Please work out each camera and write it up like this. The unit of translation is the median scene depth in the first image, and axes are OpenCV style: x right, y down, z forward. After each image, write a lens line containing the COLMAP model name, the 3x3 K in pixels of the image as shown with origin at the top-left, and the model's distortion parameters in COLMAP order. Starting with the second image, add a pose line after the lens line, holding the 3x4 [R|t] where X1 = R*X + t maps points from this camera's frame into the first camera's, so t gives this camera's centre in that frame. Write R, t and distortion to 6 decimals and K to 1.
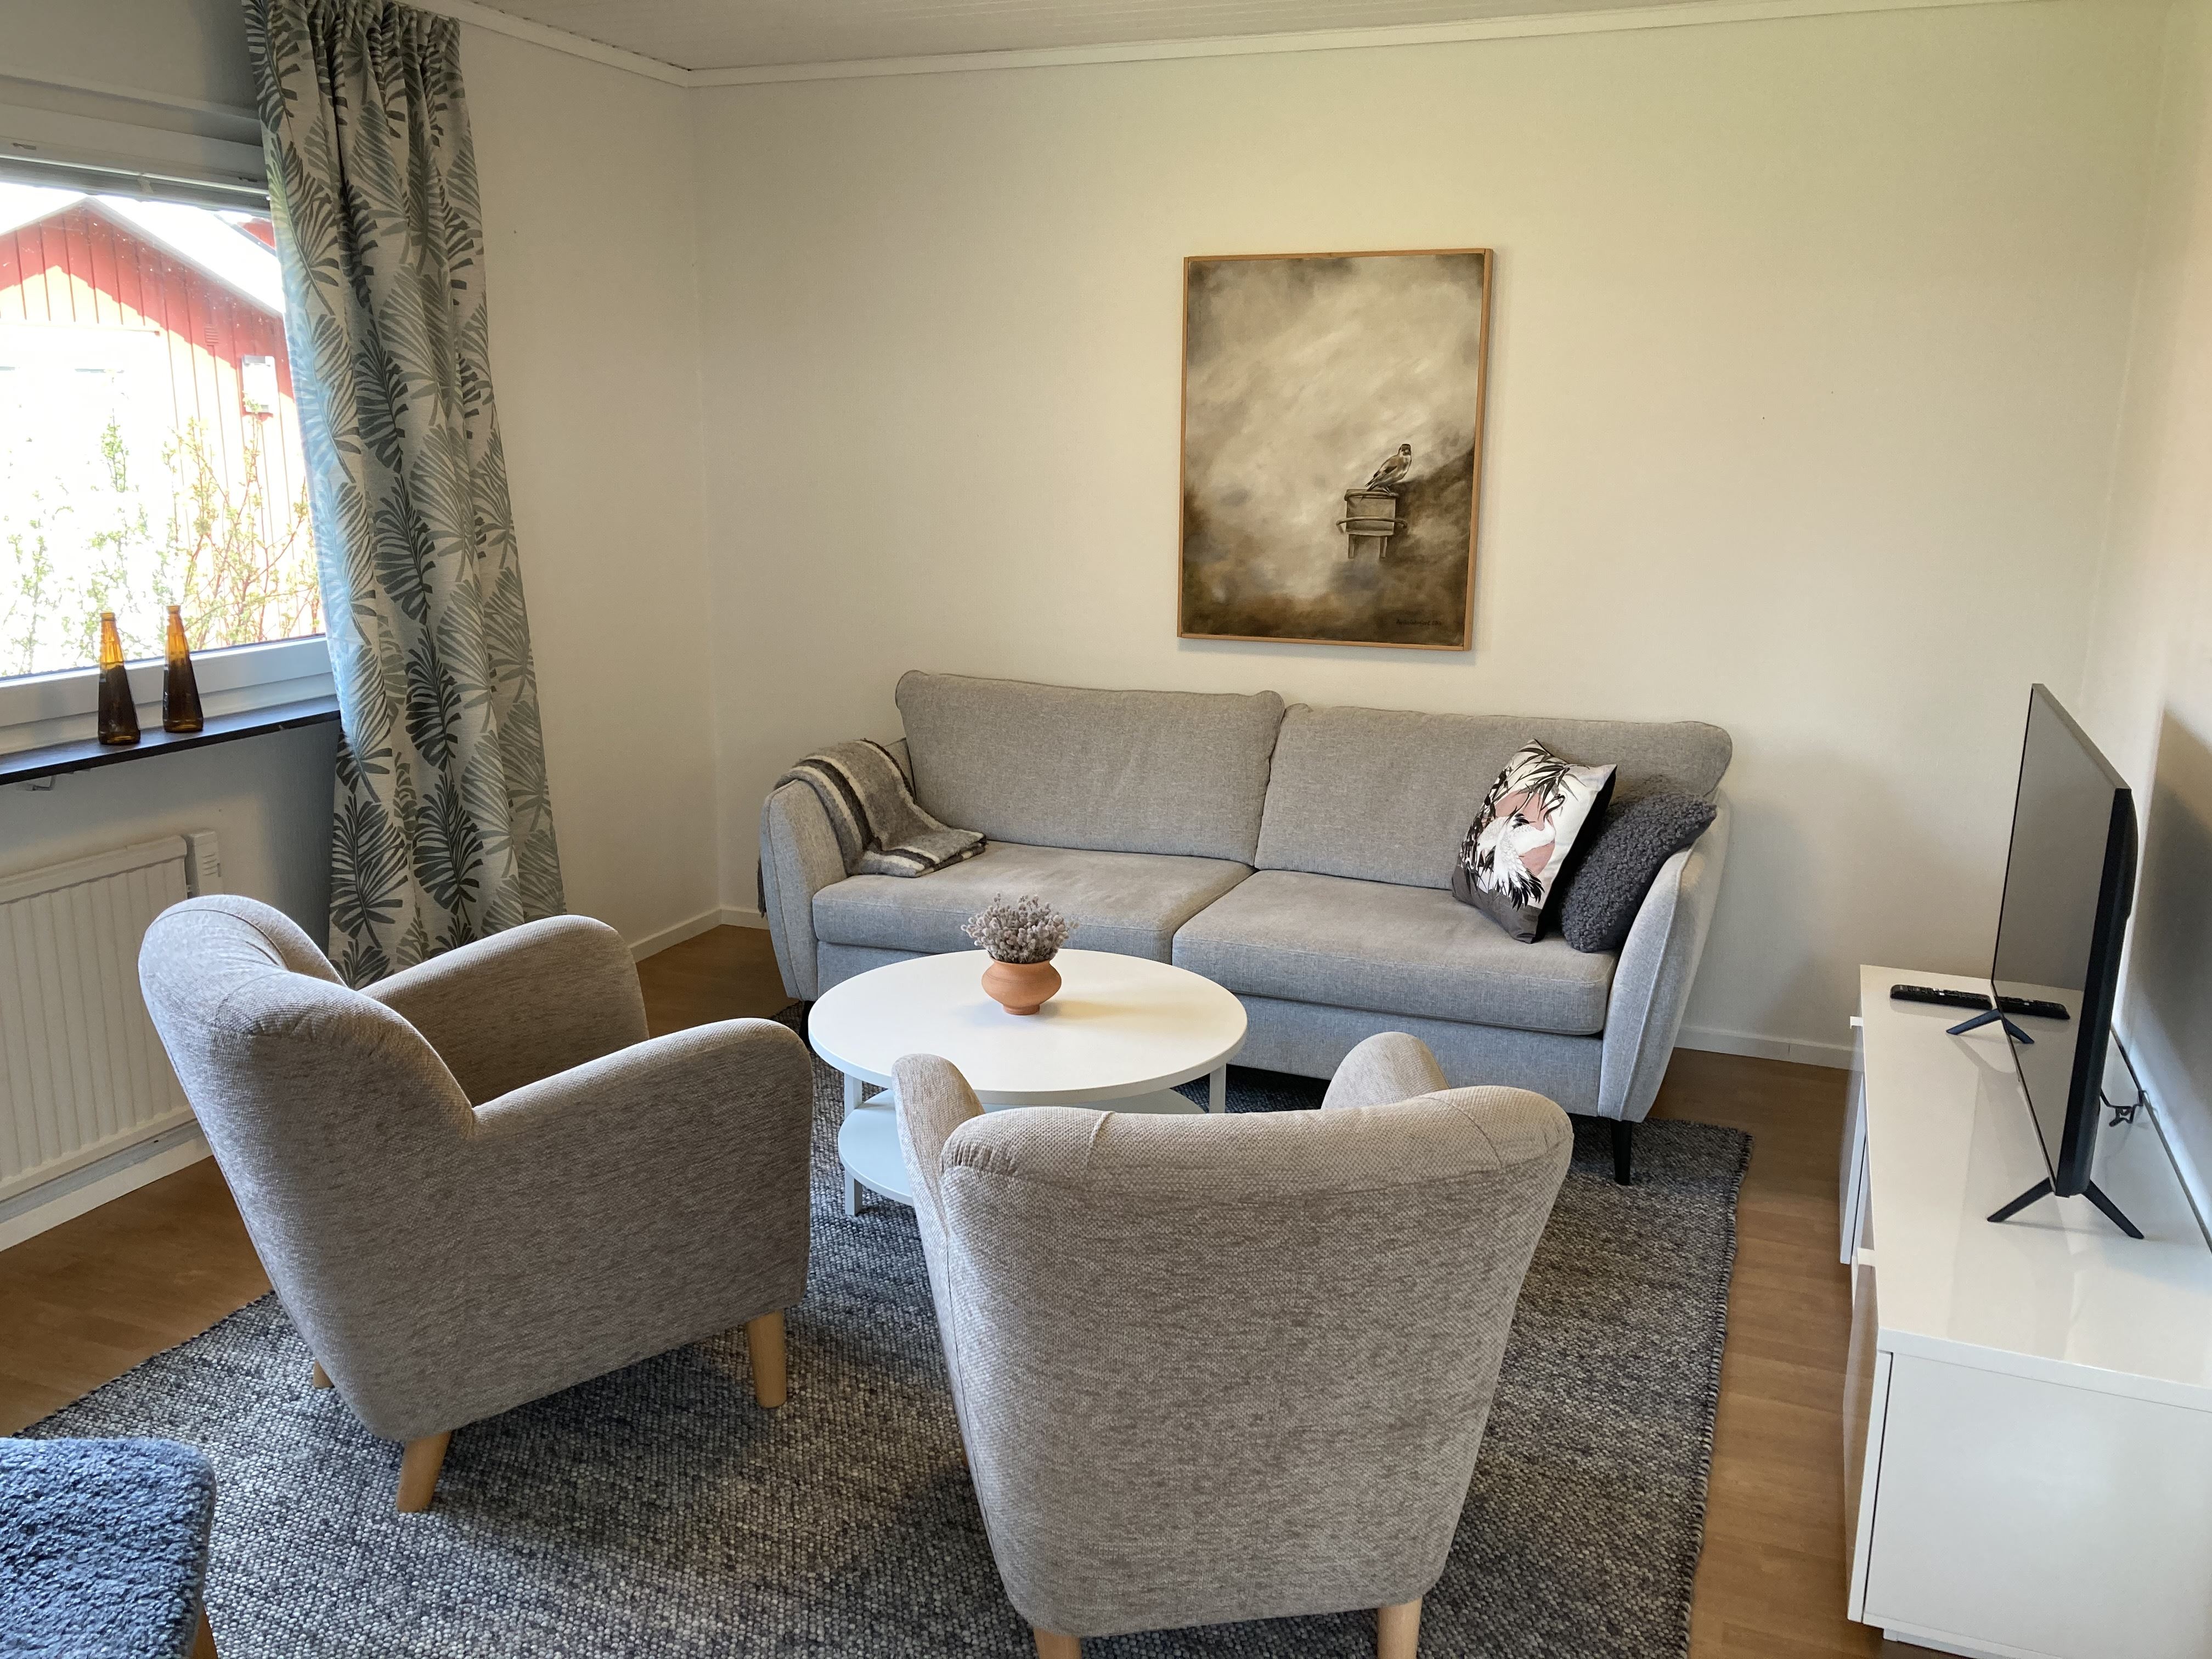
lens RADIAL K [[1766.5, 0, 1108.5], [0, 1766.5, 815.2], [0, 0, 1]] dist [0.005846, 0.003724]
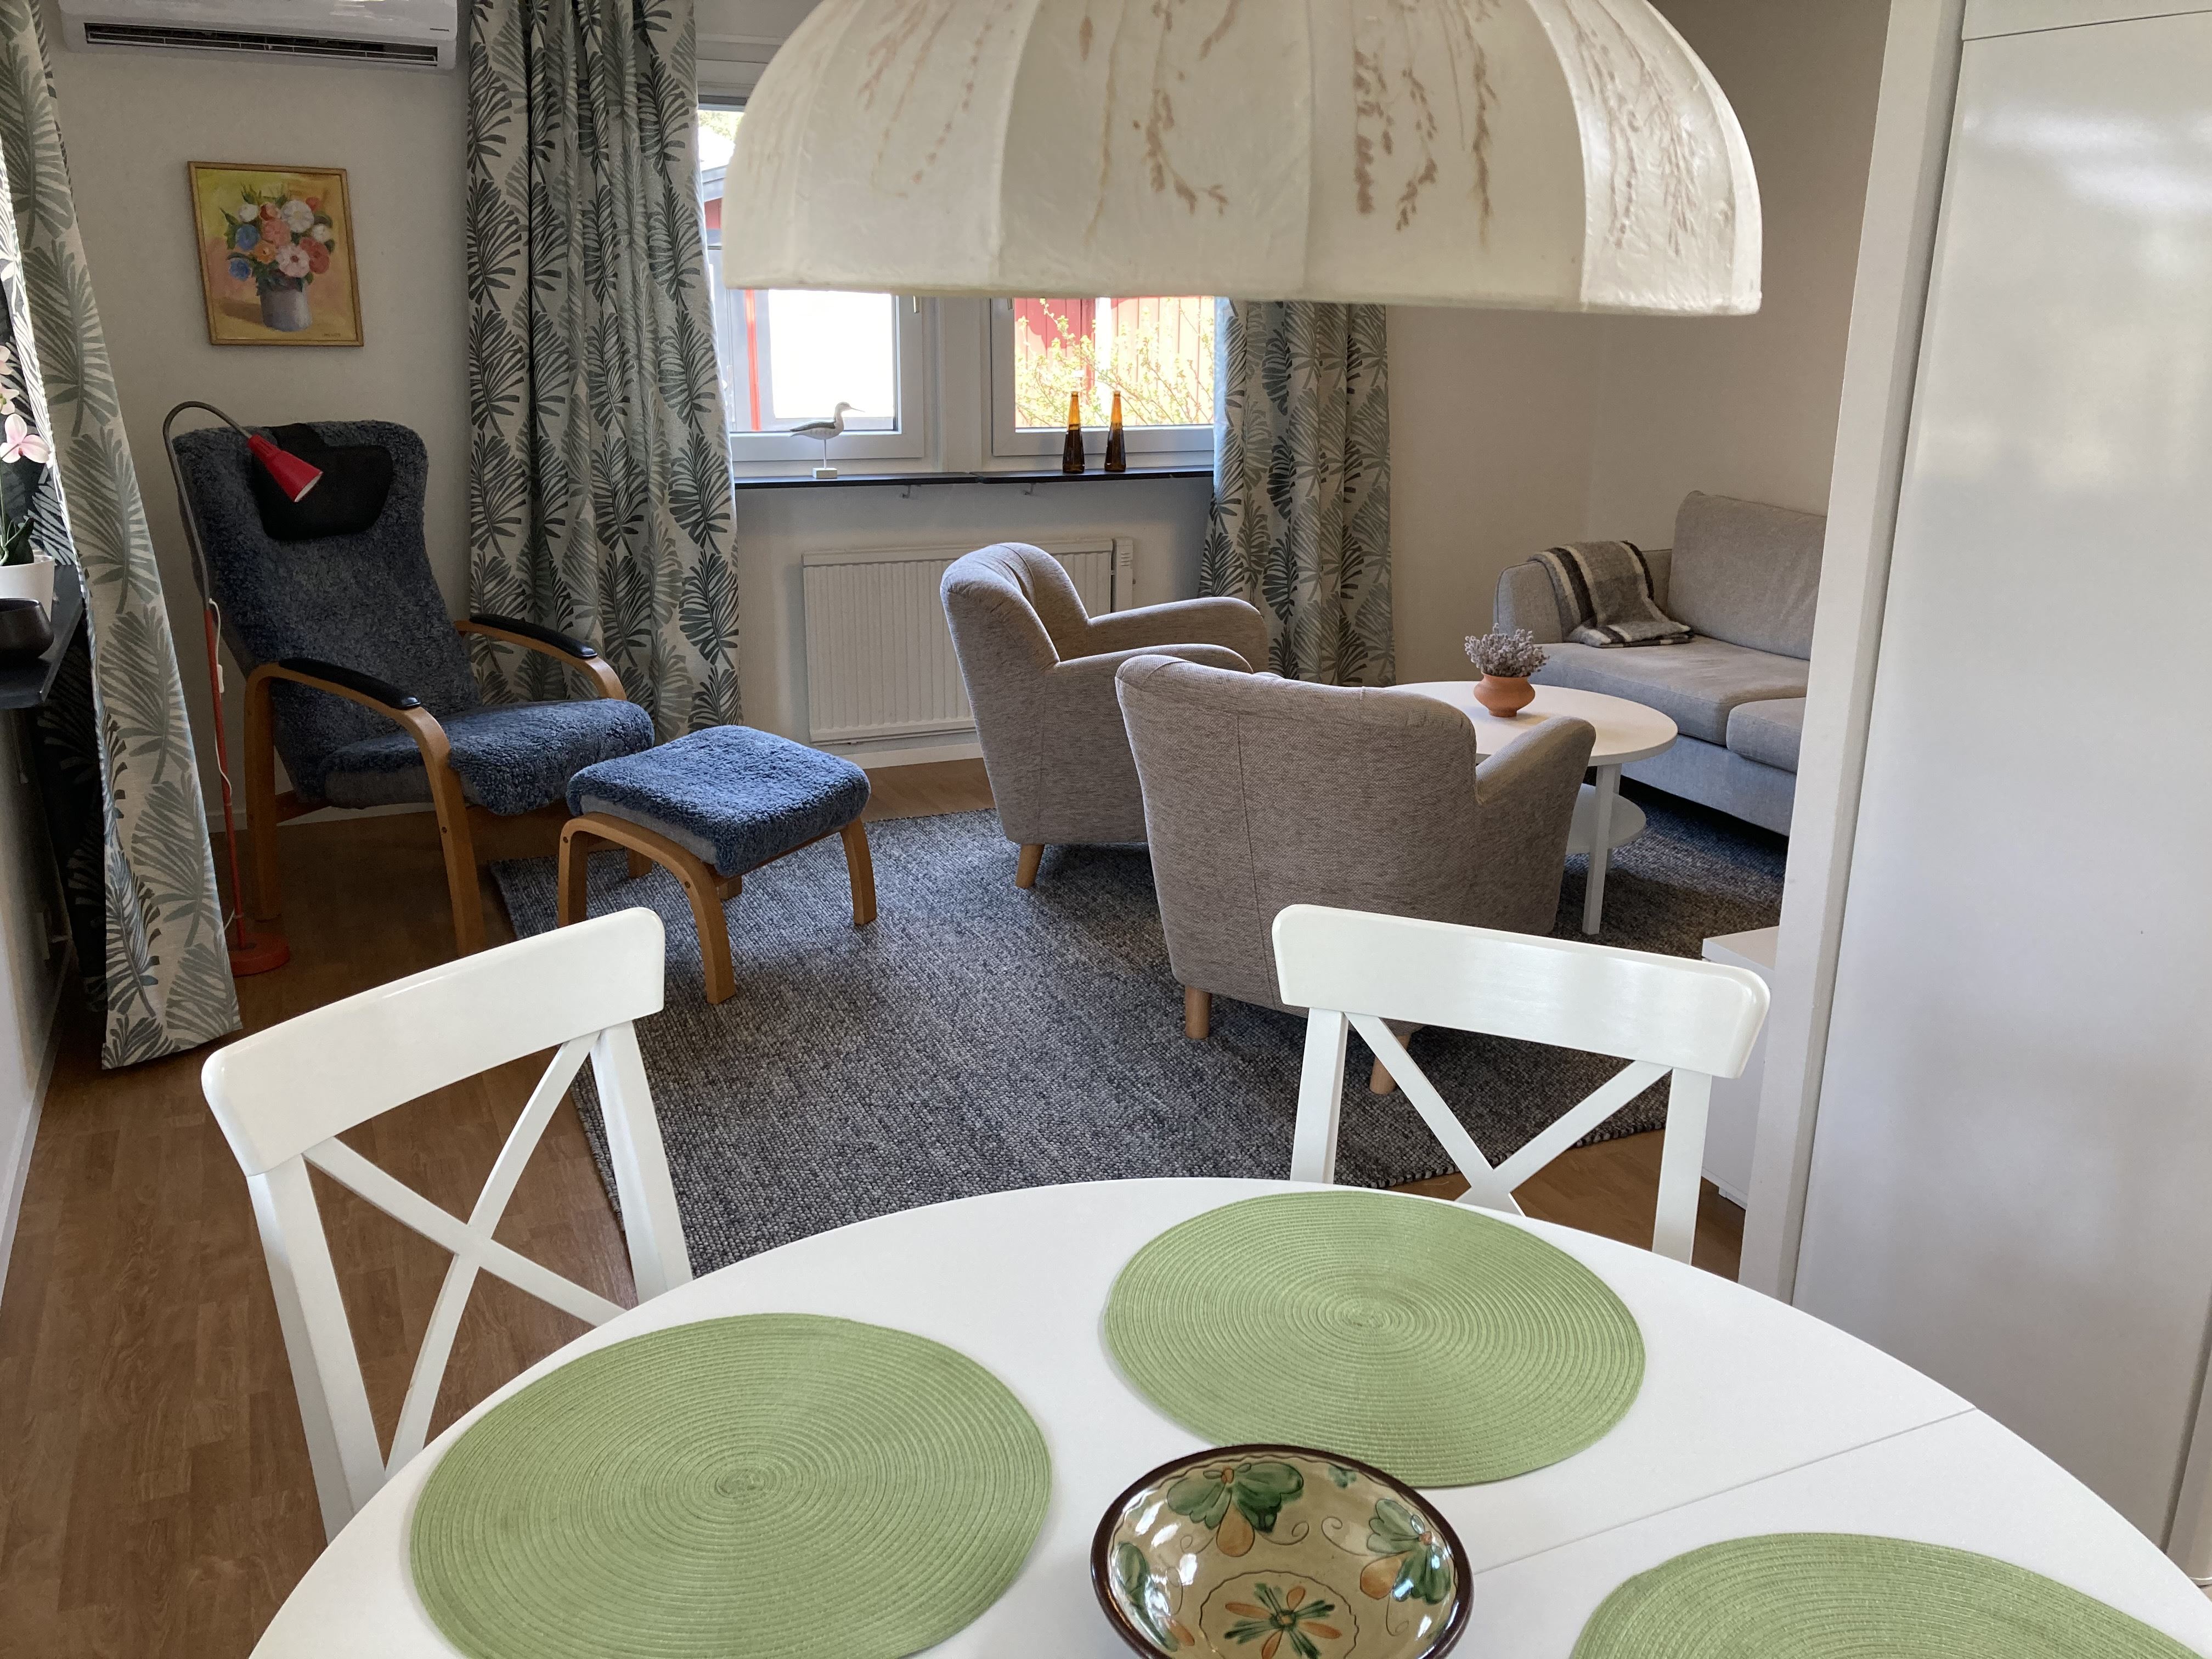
lens RADIAL K [[1766.5, 0, 1108.2], [0, 1766.5, 836.8], [0, 0, 1]] dist [0.005846, 0.003724]
pose [[0.709014, 0.202269, -0.675563, 0.573051], [-0.152297, 0.979295, 0.133371, 0.058658], [0.688553, 0.008324, 0.725139, -0.158457]]
